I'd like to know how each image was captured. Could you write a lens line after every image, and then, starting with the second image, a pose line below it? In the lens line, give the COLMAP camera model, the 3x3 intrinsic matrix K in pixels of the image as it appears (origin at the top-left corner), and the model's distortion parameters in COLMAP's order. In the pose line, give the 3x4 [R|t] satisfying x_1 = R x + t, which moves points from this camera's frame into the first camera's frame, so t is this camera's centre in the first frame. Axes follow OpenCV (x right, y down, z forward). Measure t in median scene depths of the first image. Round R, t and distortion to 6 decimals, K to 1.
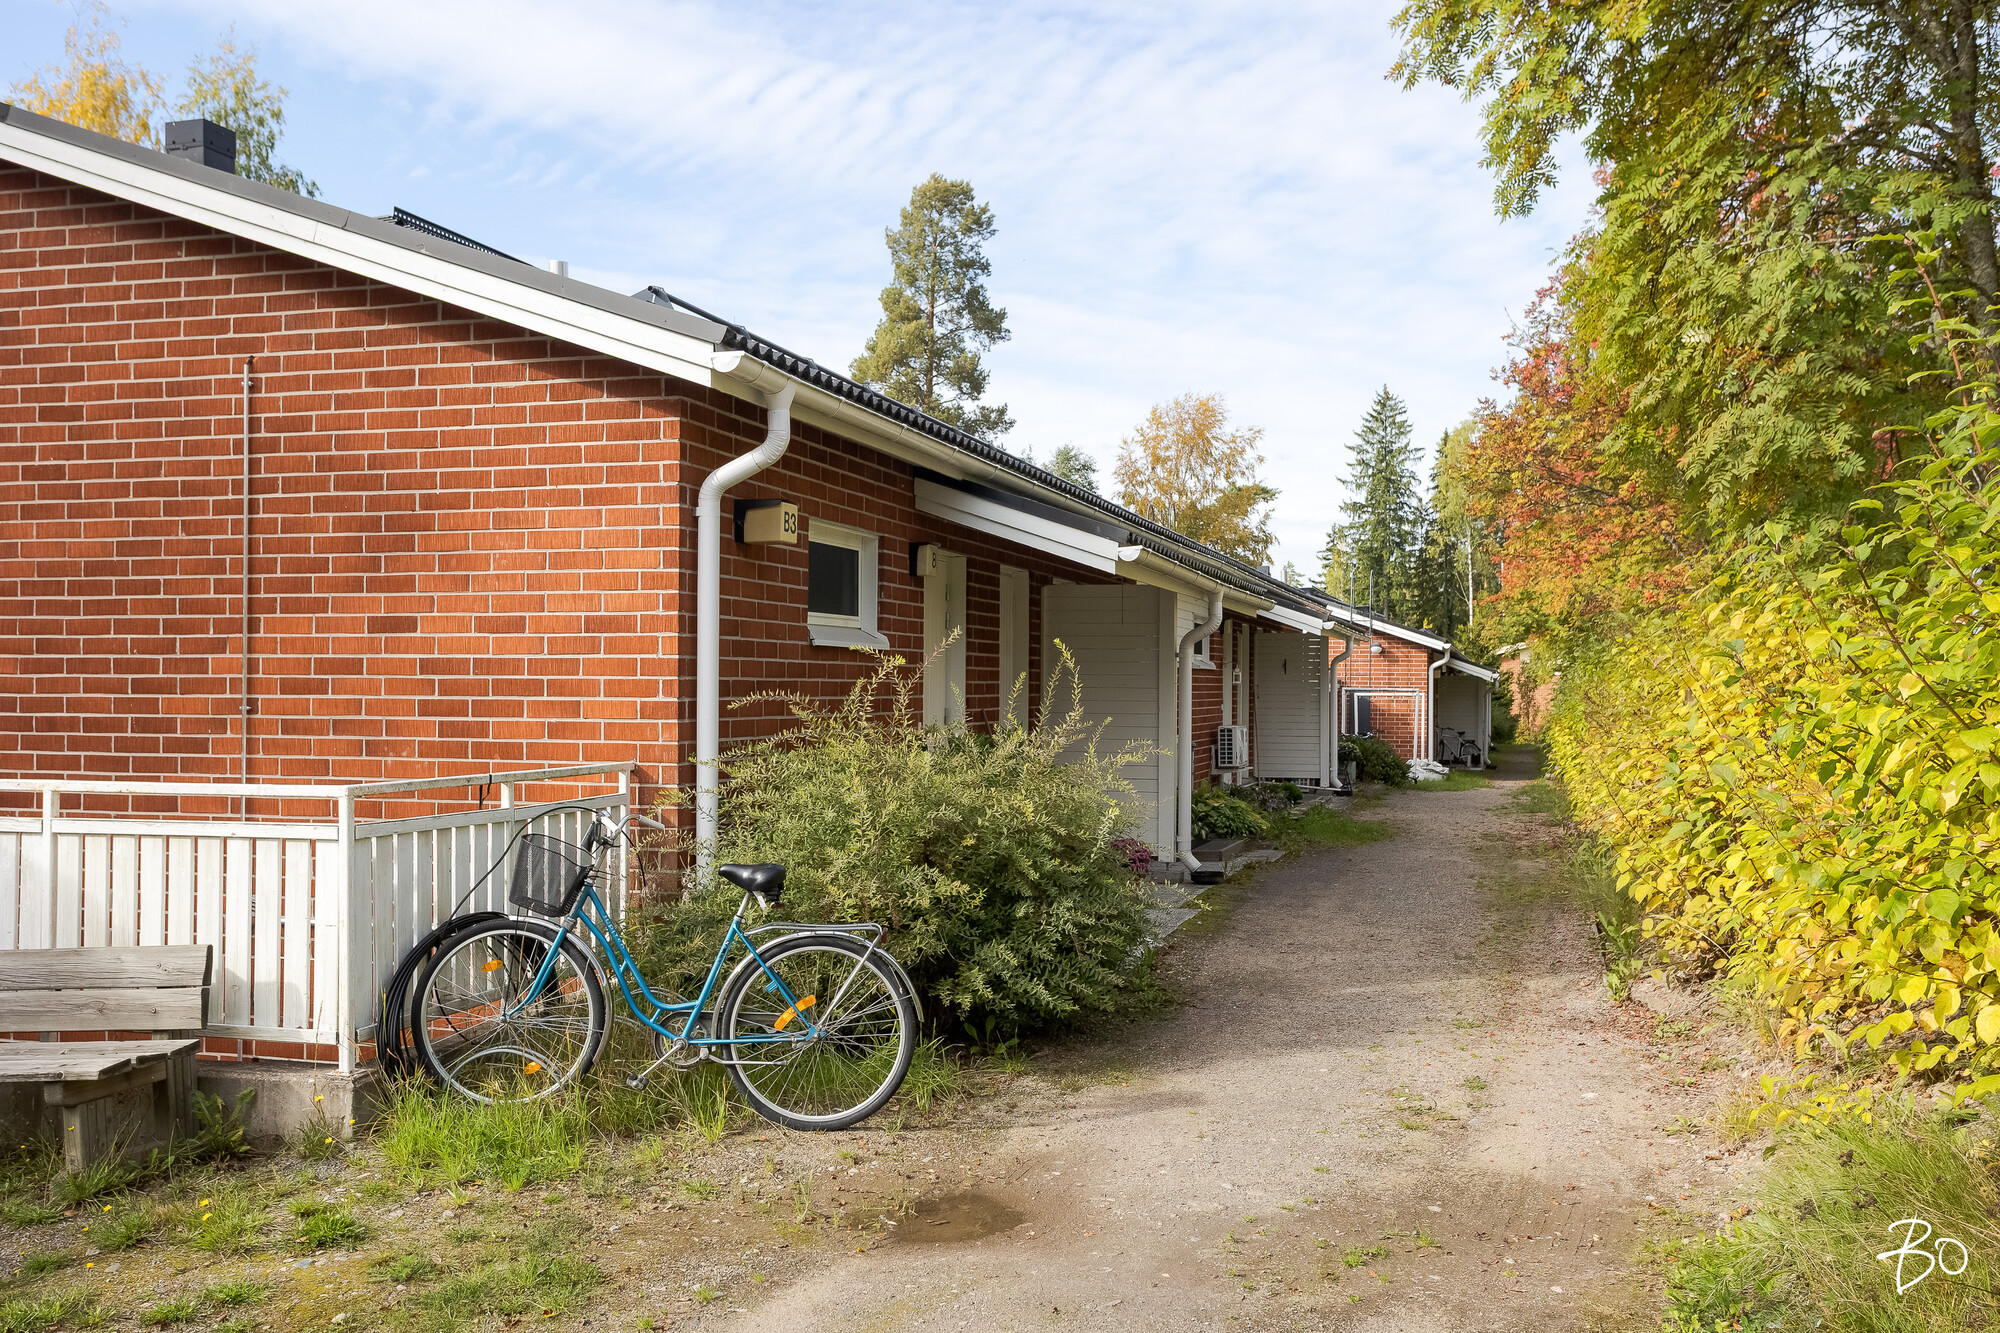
lens RADIAL K [[1834.8, 0, 995.4], [0, 1834.8, 667.6], [0, 0, 1]] dist [0.036789, 0.000000]
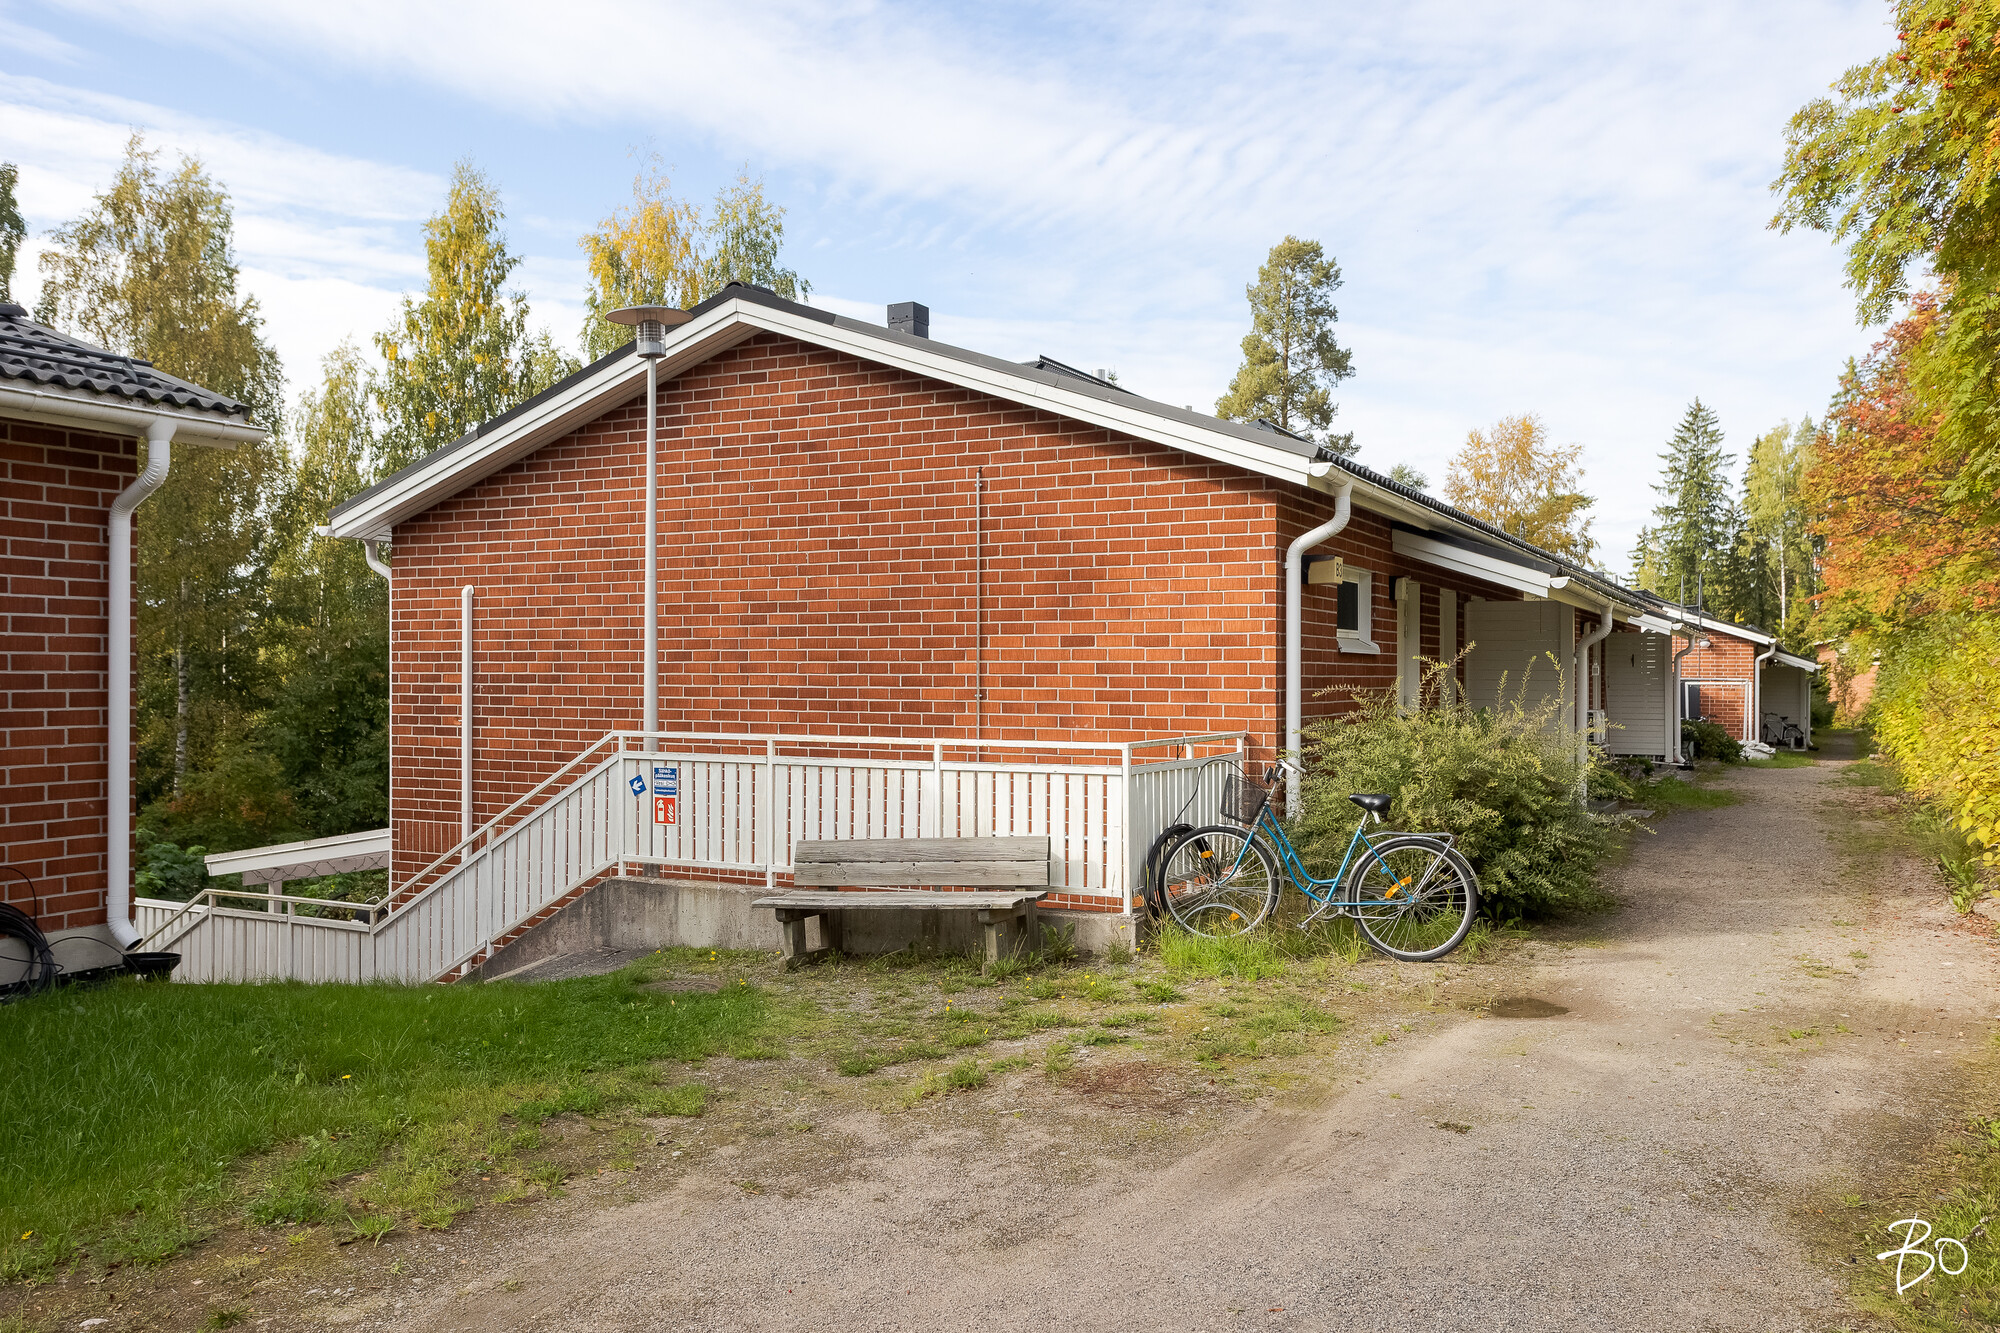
lens RADIAL K [[1665.0, 0, 1007.5], [0, 1665.0, 664.5], [0, 0, 1]] dist [0.060846, 0.018214]
pose [[0.985208, -0.003741, -0.171324, -0.128369], [0.004314, 0.999986, 0.002967, -0.007427], [0.171310, -0.003662, 0.985210, -0.323754]]
